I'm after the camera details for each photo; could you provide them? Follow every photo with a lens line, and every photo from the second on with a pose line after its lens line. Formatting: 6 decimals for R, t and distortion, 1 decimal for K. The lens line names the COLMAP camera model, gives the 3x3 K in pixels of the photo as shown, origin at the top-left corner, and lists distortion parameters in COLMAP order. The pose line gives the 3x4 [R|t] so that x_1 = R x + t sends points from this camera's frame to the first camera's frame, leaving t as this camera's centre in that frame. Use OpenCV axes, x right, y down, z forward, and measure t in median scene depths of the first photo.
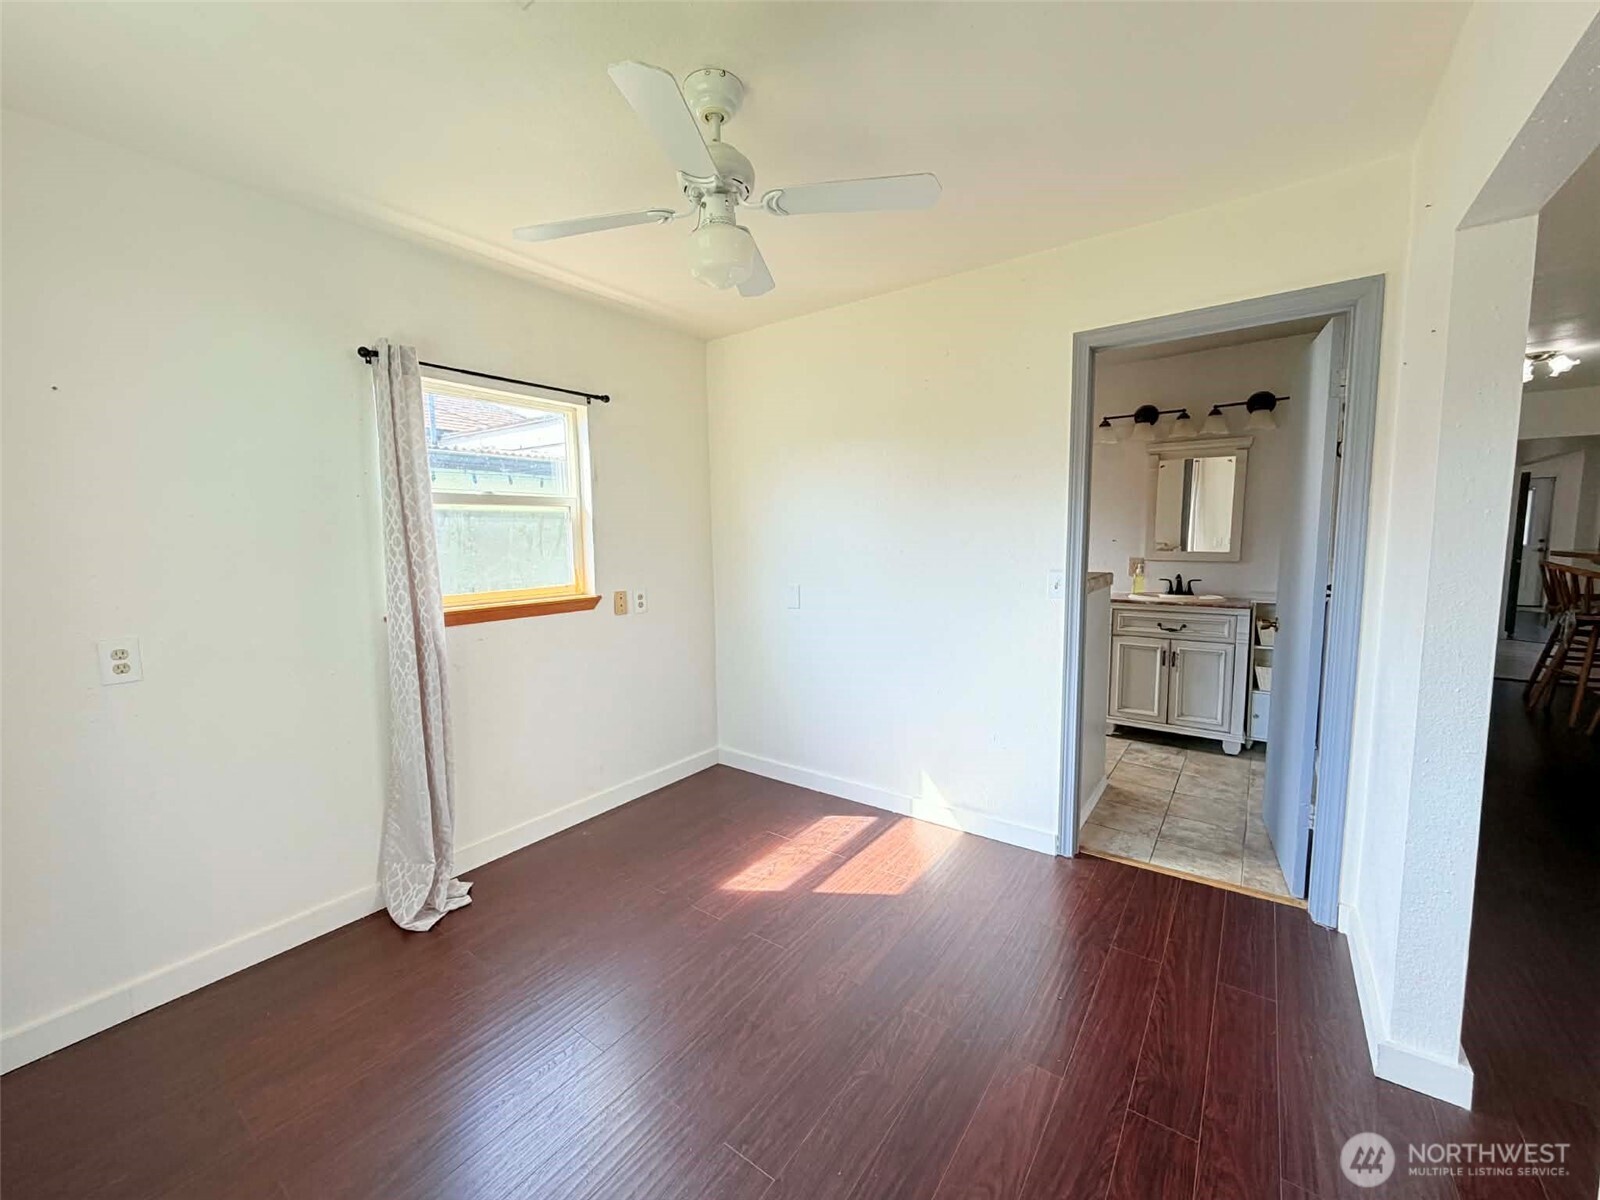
lens RADIAL K [[637.4, 0, 802.3], [0, 637.4, 598.0], [0, 0, 1]] dist [0.000755, -0.000343]
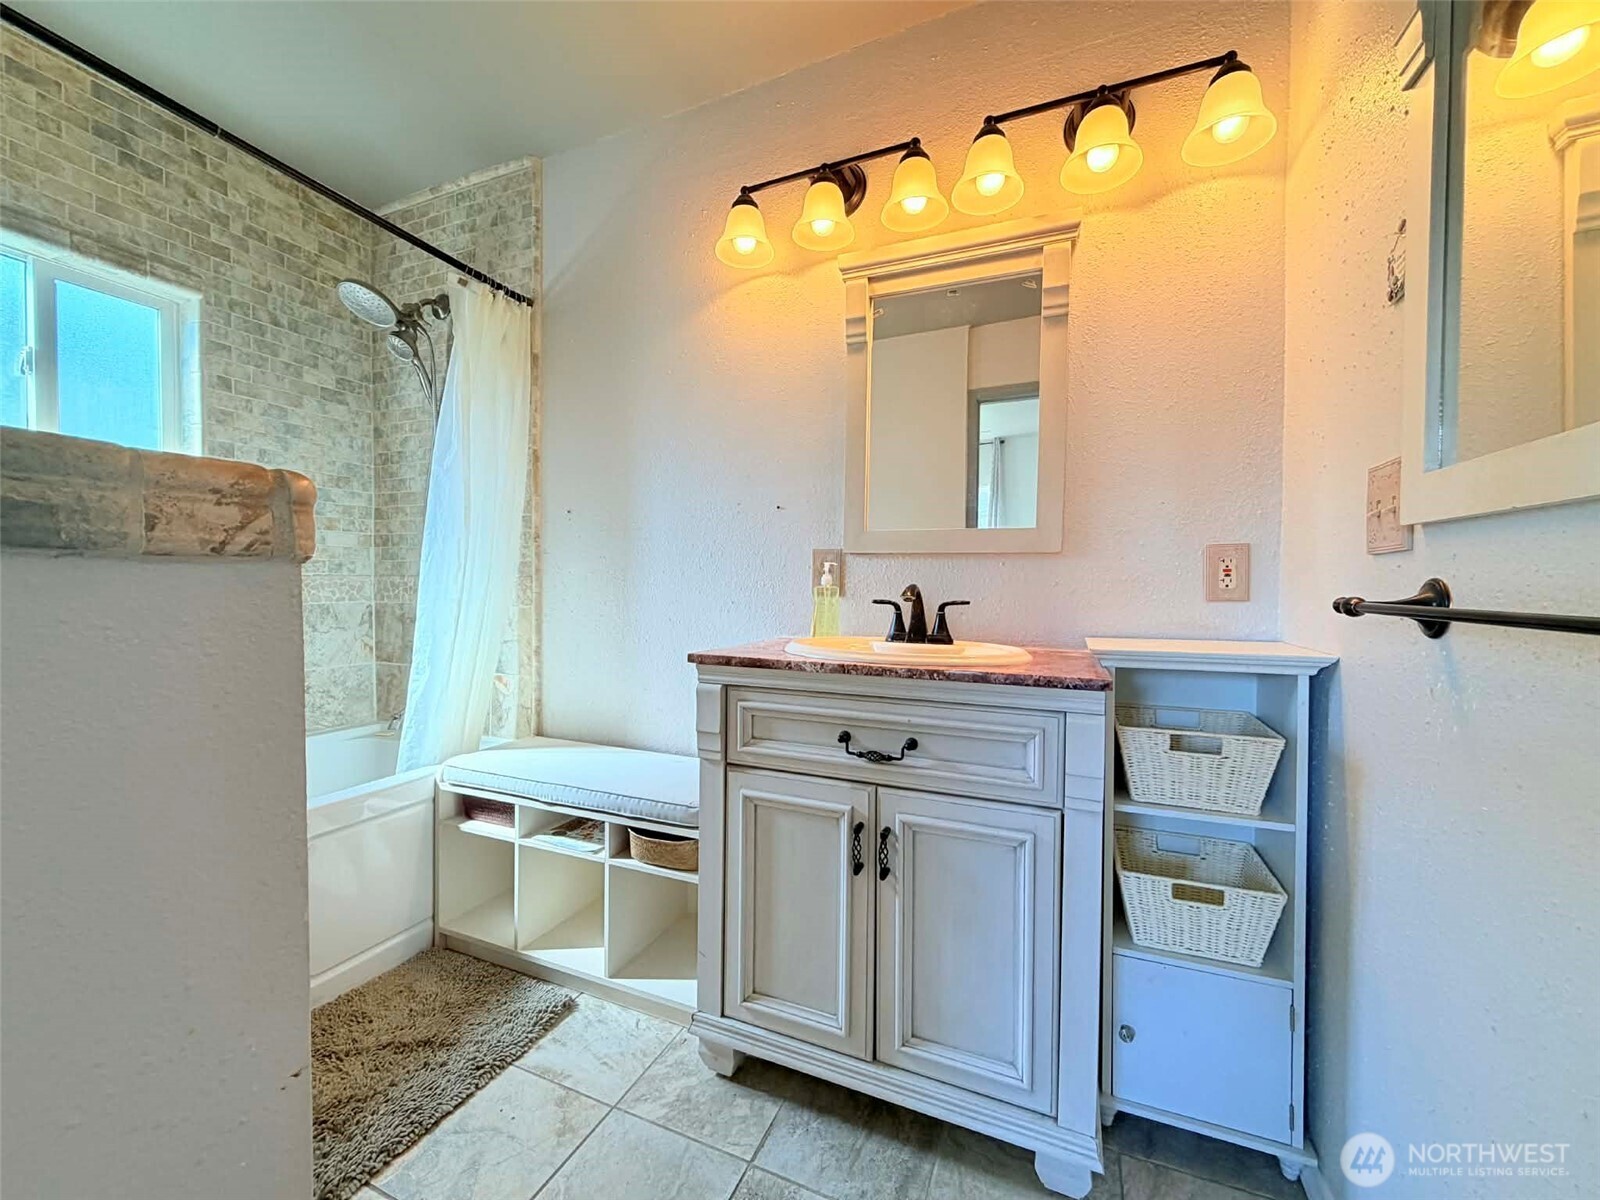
lens RADIAL K [[637.4, 0, 796.6], [0, 637.4, 598.1], [0, 0, 1]] dist [0.000755, -0.000343]
pose [[0.974223, 0.015199, 0.225073, 0.466128], [0.002046, 0.997091, -0.076190, -0.002721], [-0.225576, 0.074686, 0.971358, 0.696257]]
